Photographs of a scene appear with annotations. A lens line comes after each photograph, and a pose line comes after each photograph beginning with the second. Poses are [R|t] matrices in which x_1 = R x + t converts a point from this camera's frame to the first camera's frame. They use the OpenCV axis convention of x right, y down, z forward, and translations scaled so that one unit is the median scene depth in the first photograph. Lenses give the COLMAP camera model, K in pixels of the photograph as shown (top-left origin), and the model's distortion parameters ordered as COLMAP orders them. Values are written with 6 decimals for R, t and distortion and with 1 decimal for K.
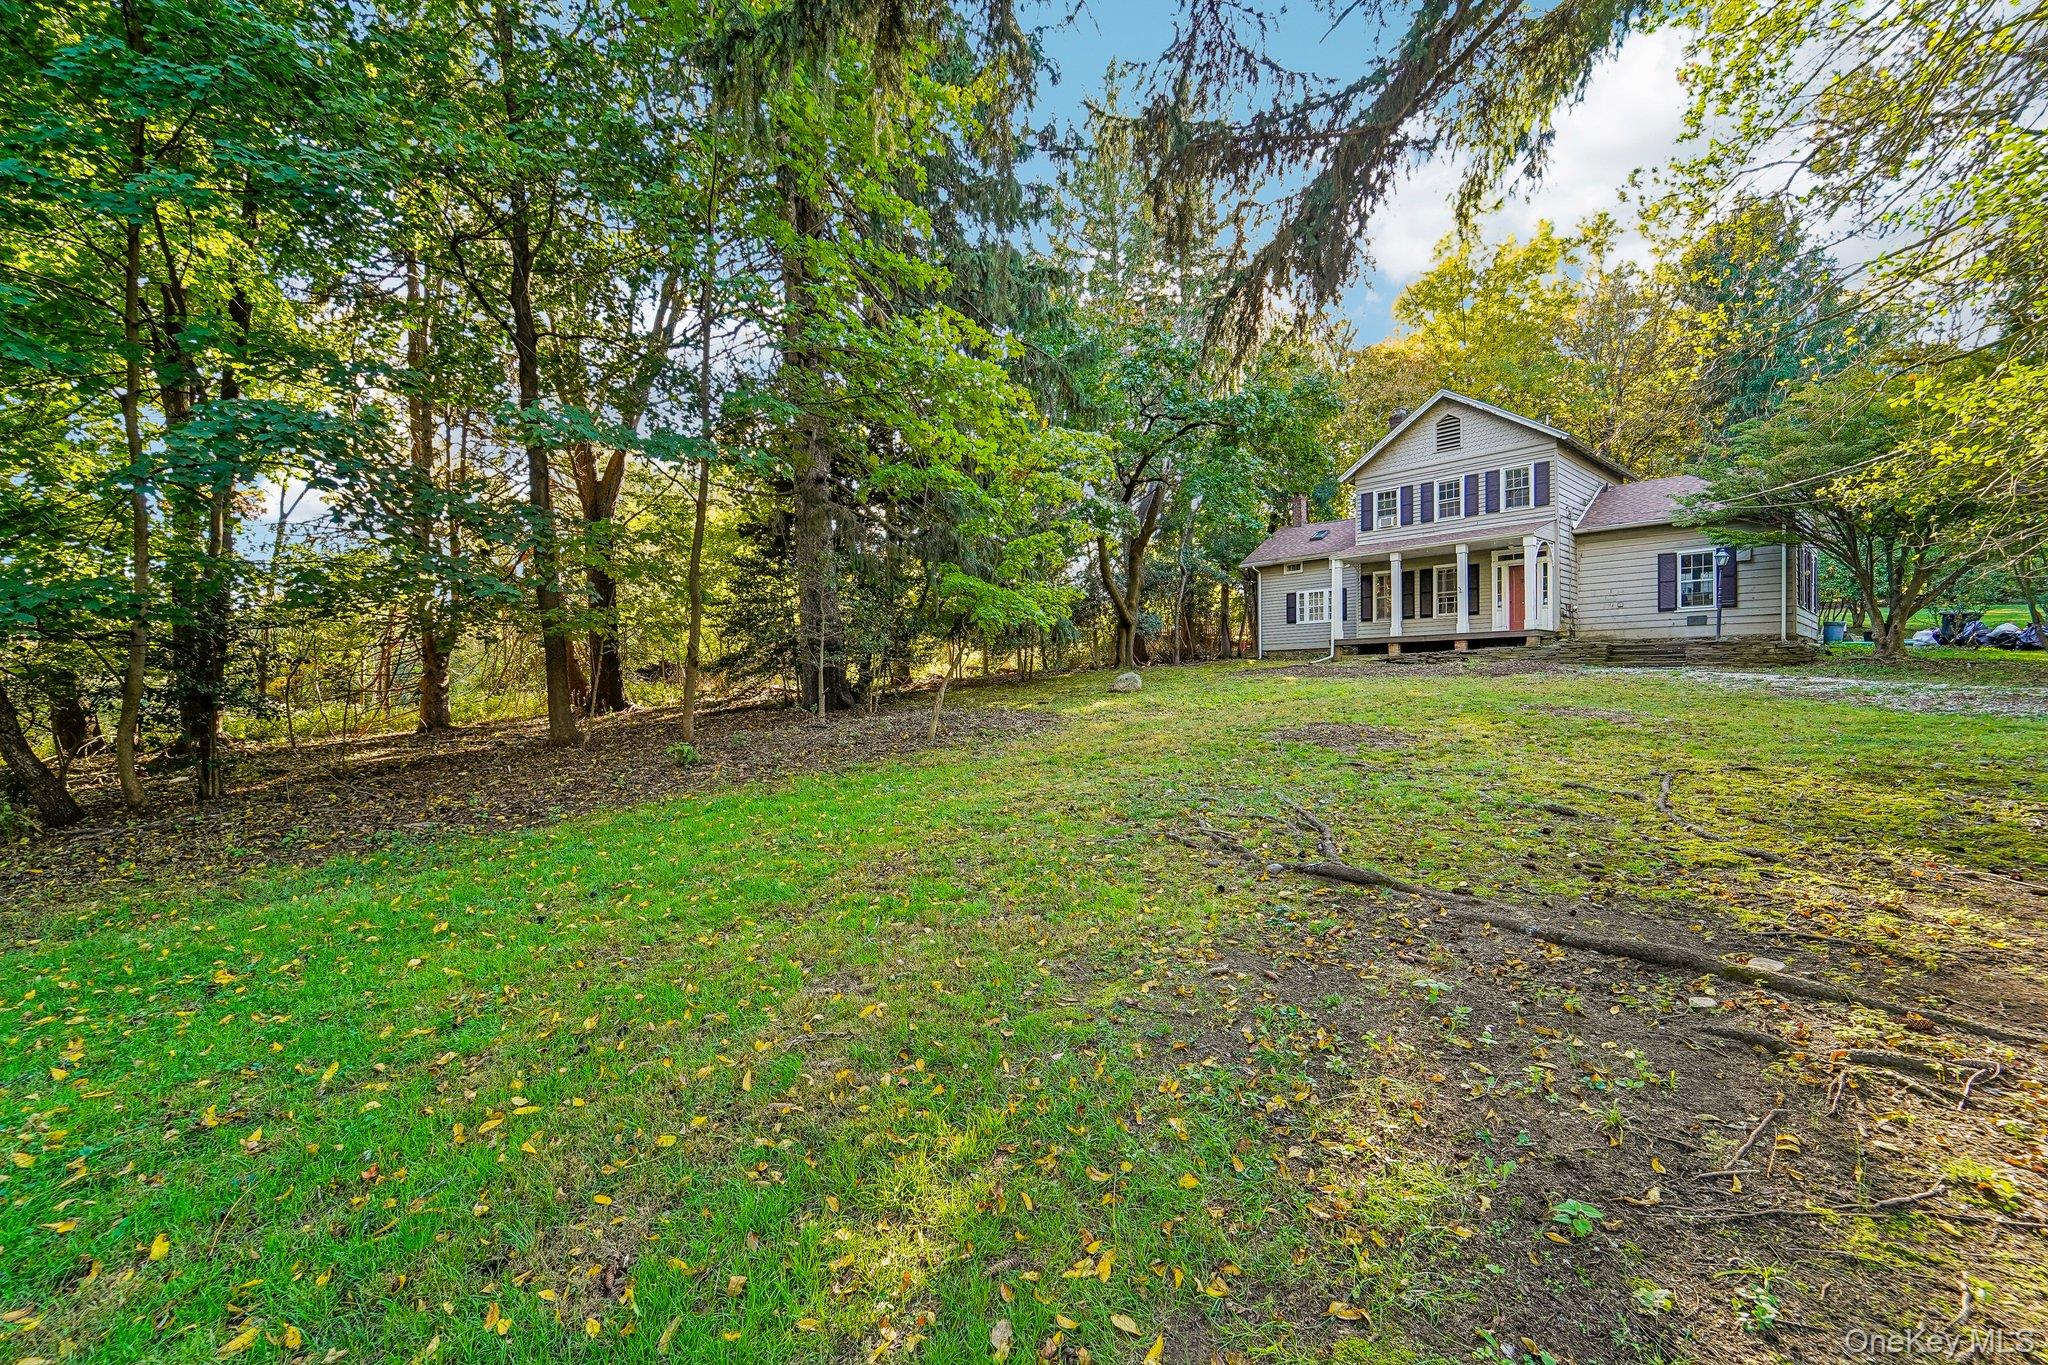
lens RADIAL K [[876.2, 0, 1019.8], [0, 876.2, 679.7], [0, 0, 1]] dist [0.019118, -0.005771]
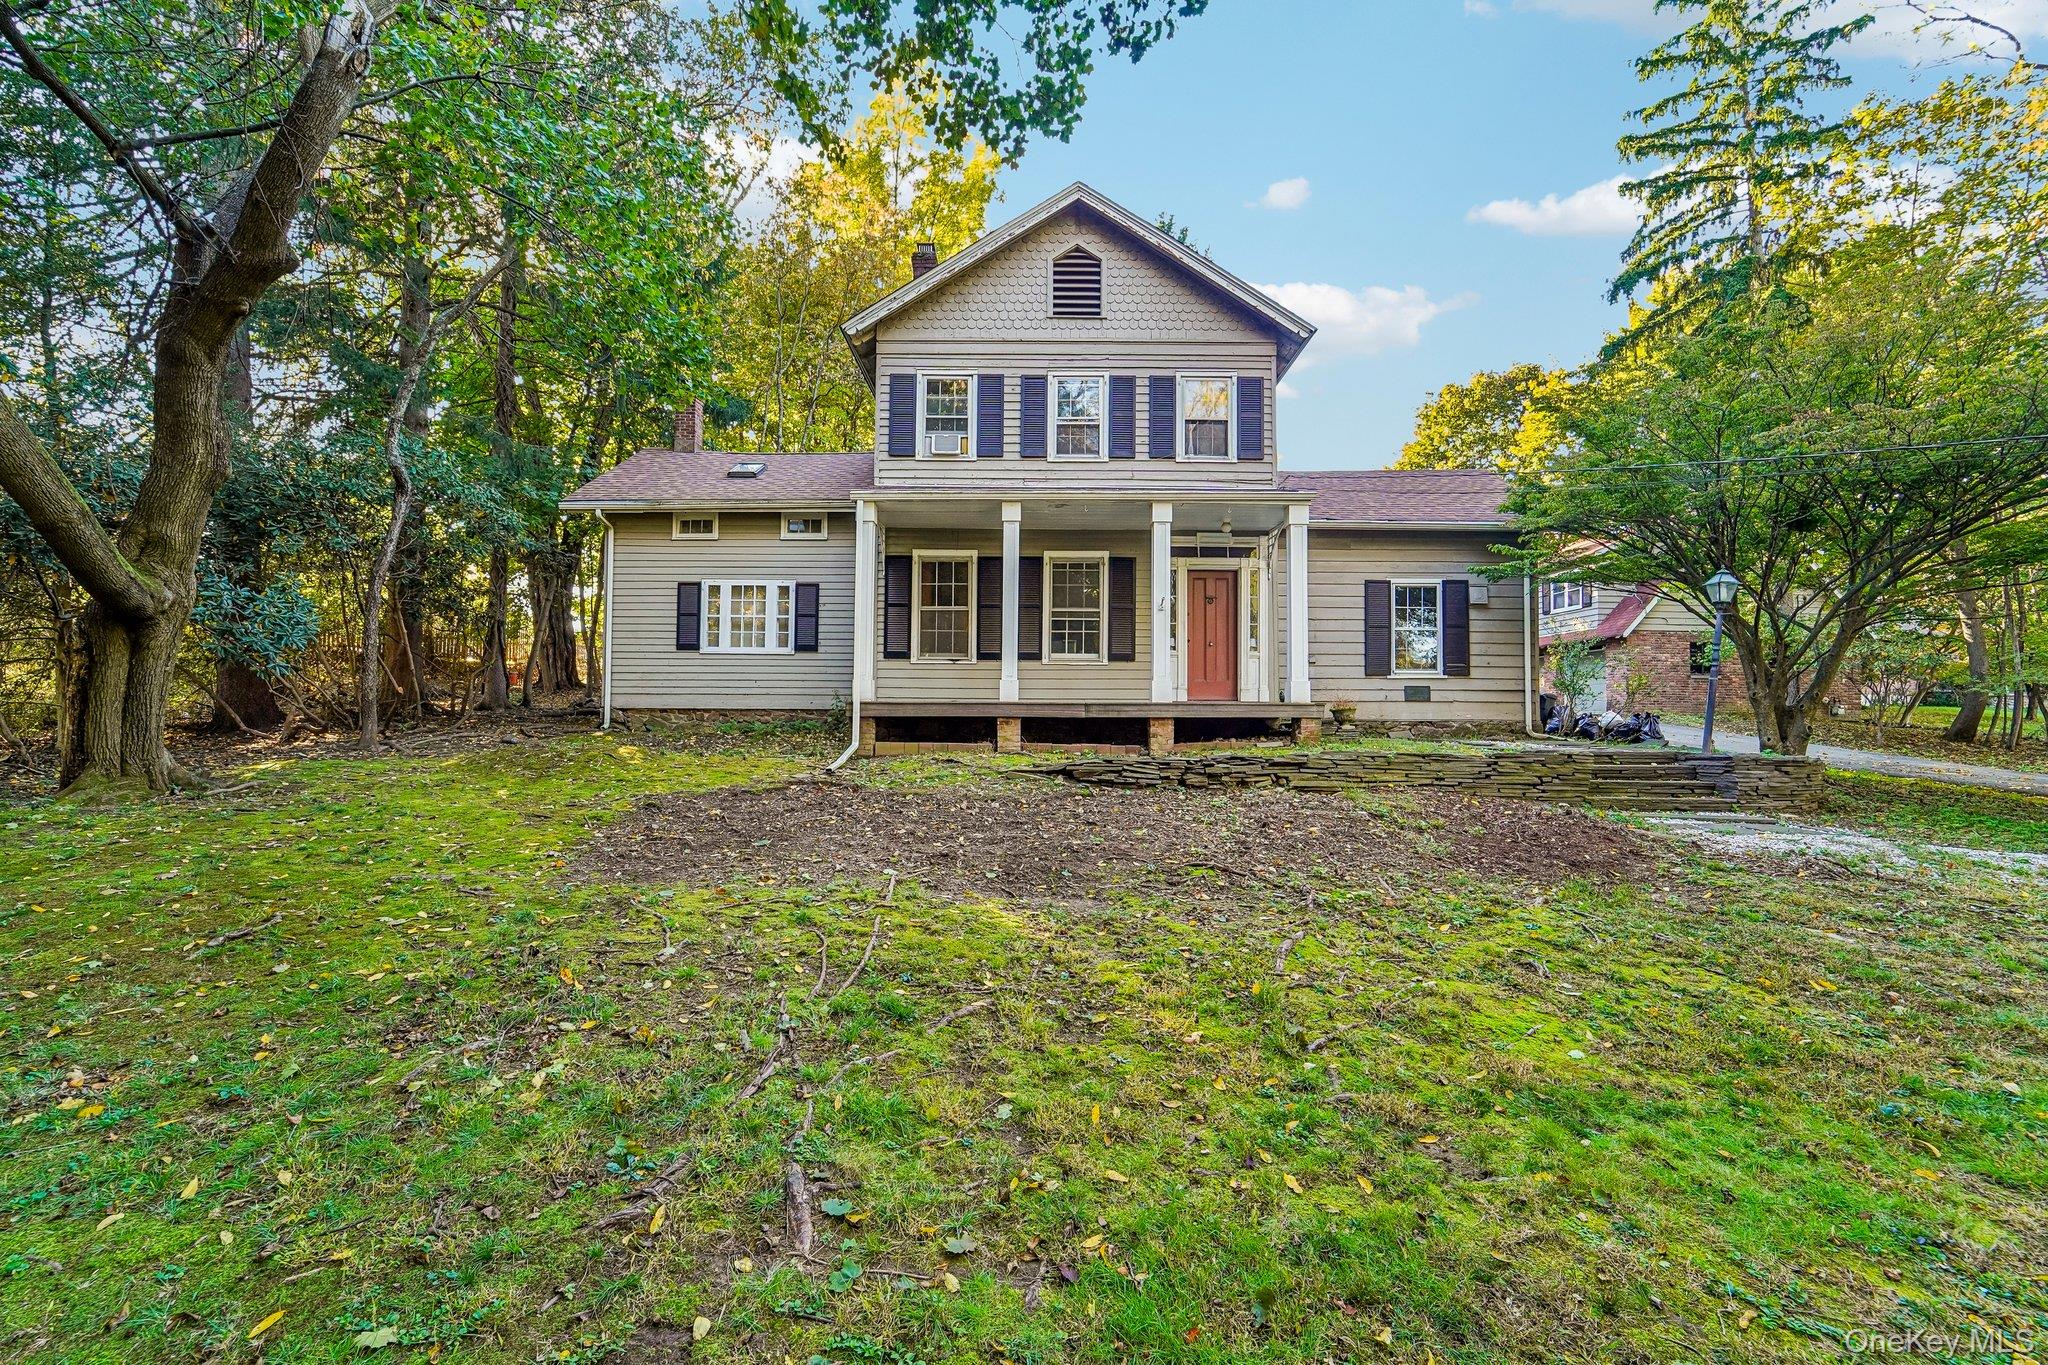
lens RADIAL K [[832.7, 0, 1024.0], [0, 832.7, 682.5], [0, 0, 1]] dist [-0.041467, -0.000079]
pose [[0.659679, 0.030563, 0.750926, 0.125607], [-0.015831, 0.999516, -0.026773, -0.045487], [-0.751381, 0.005773, 0.659843, 0.685847]]
